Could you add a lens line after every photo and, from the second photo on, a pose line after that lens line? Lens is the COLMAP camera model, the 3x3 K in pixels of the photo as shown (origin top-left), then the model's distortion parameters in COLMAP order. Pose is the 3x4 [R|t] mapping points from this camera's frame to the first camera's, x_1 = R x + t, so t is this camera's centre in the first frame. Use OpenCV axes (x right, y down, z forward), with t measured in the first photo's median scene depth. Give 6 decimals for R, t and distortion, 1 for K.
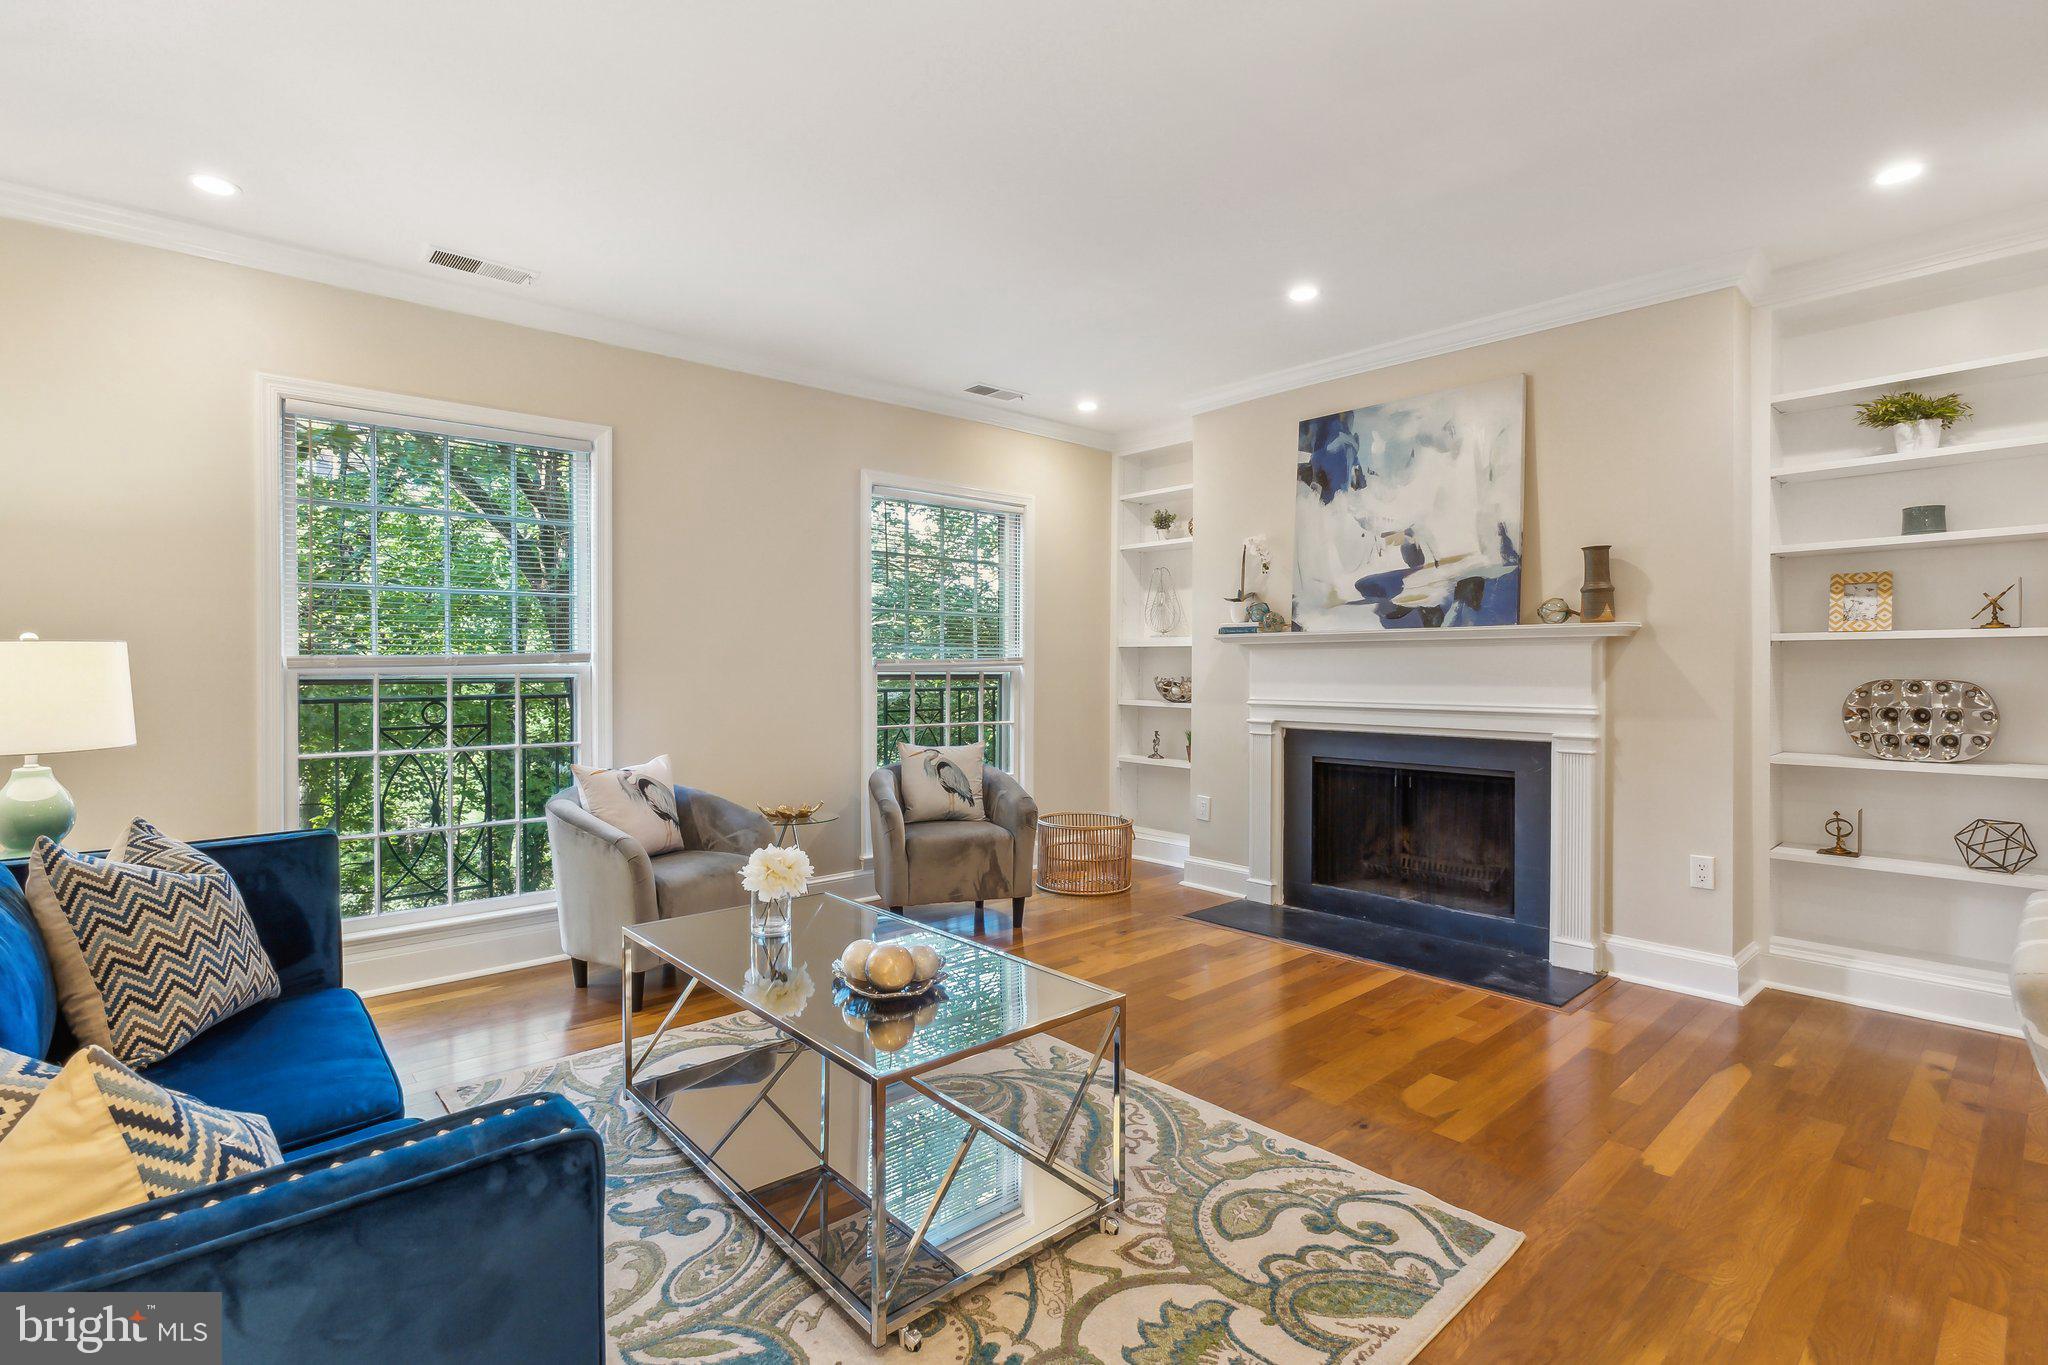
lens RADIAL K [[958.2, 0, 1013.0], [0, 958.2, 670.3], [0, 0, 1]] dist [-0.004235, -0.000881]
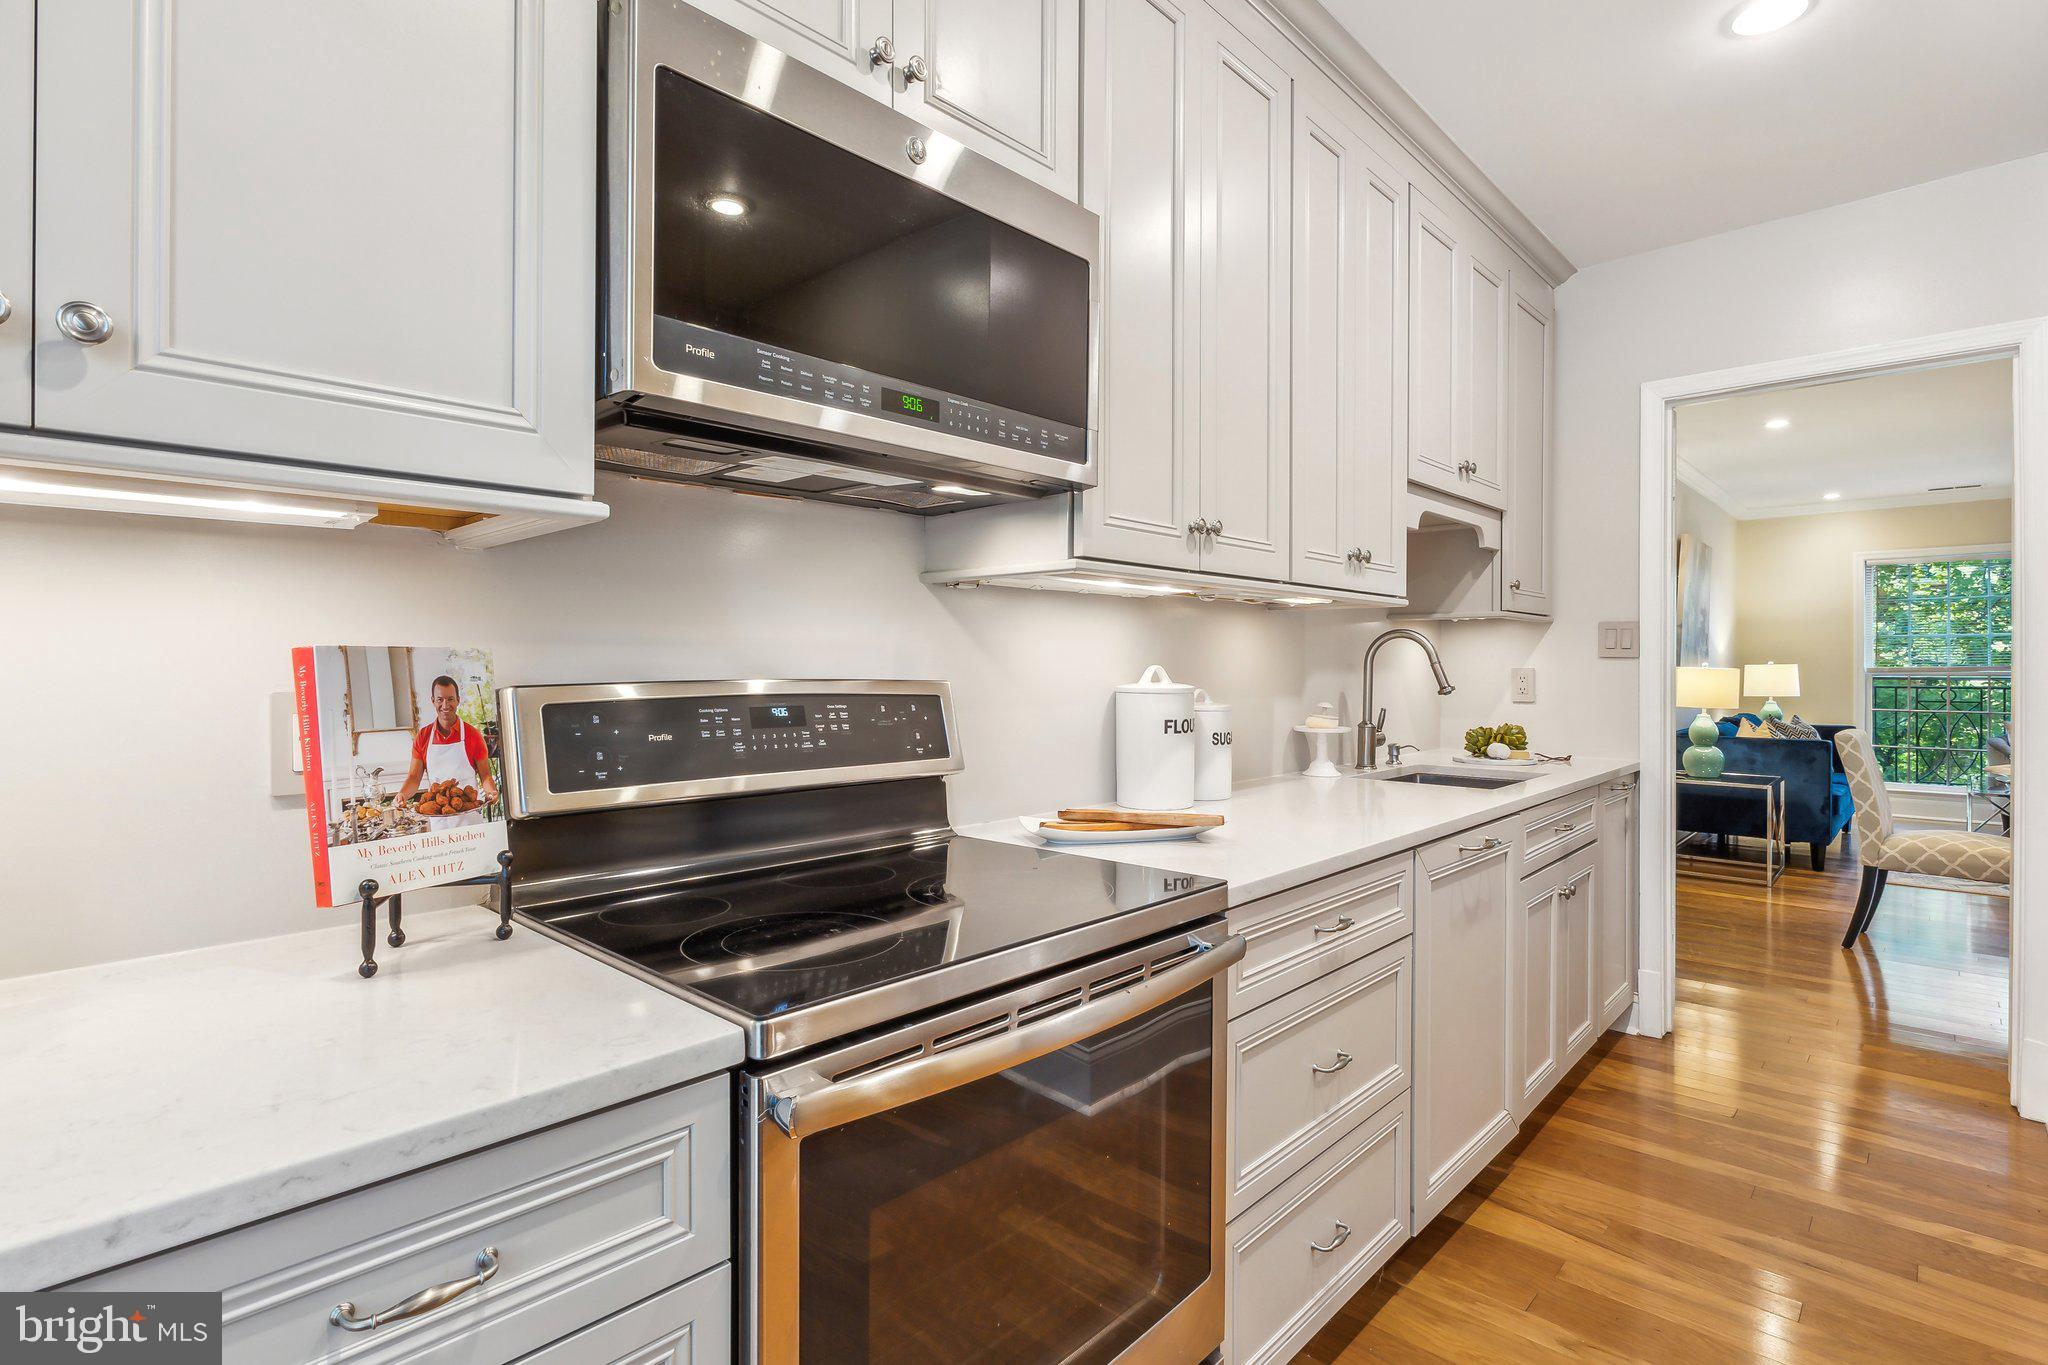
lens RADIAL K [[990.0, 0, 992.2], [0, 990.0, 664.9], [0, 0, 1]] dist [0.003178, -0.000145]
pose [[0.075676, 0.001354, -0.997132, 1.310812], [-0.006357, 0.999979, 0.000875, -0.008292], [0.997112, 0.006273, 0.075683, -1.167672]]
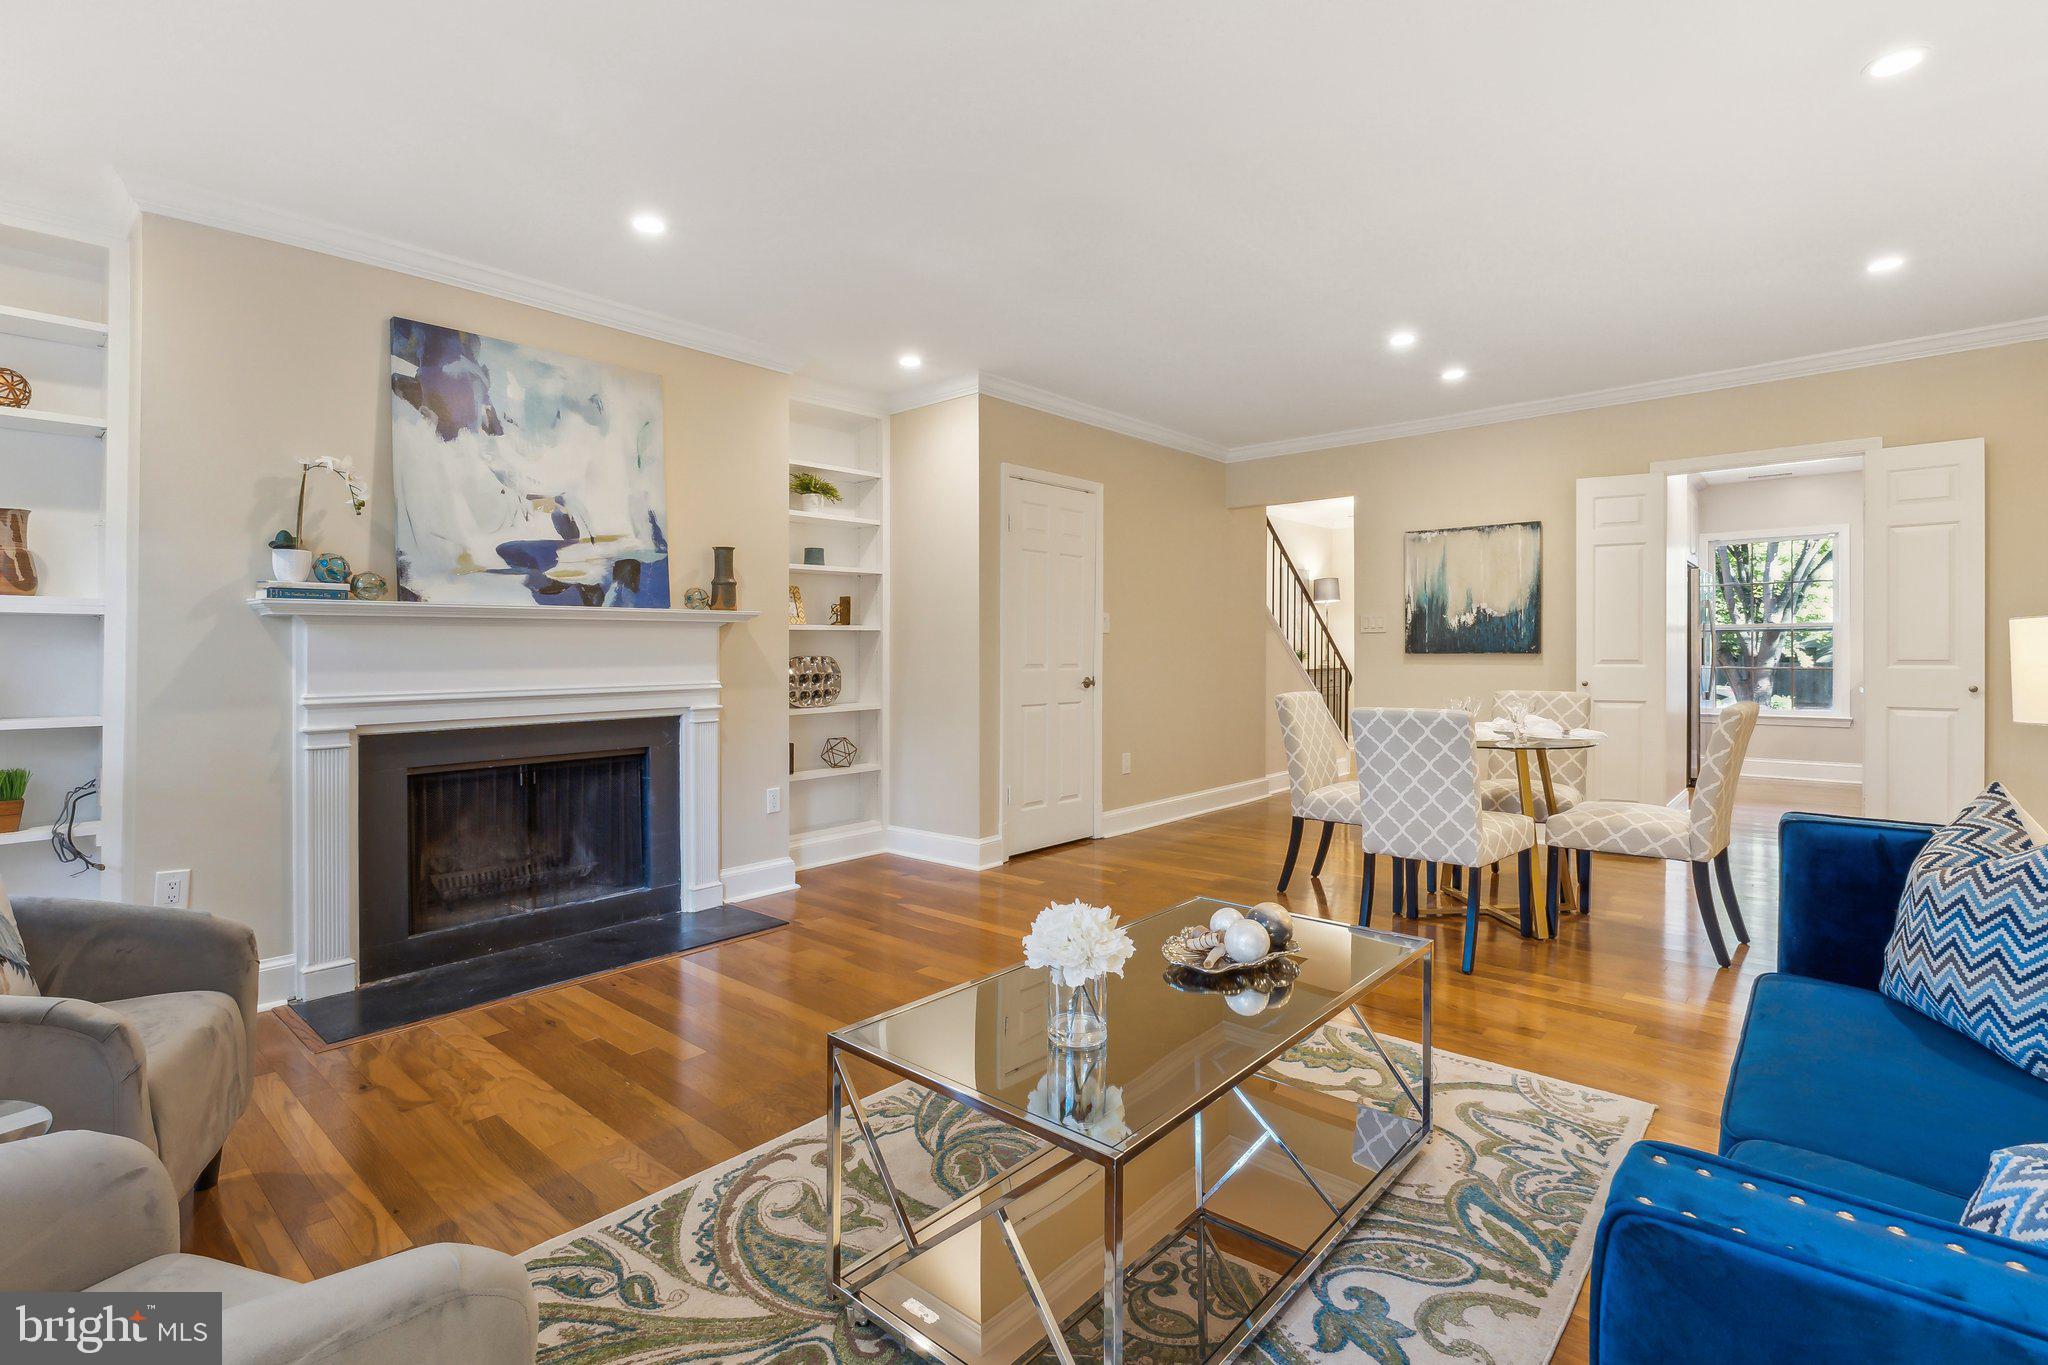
lens RADIAL K [[958.2, 0, 1023.1], [0, 958.2, 662.5], [0, 0, 1]] dist [-0.004235, -0.000881]
pose [[-0.131426, -0.011761, 0.991256, -0.590973], [0.011030, 0.999850, 0.013326, 0.002964], [-0.991265, 0.012685, -0.131277, 0.736486]]
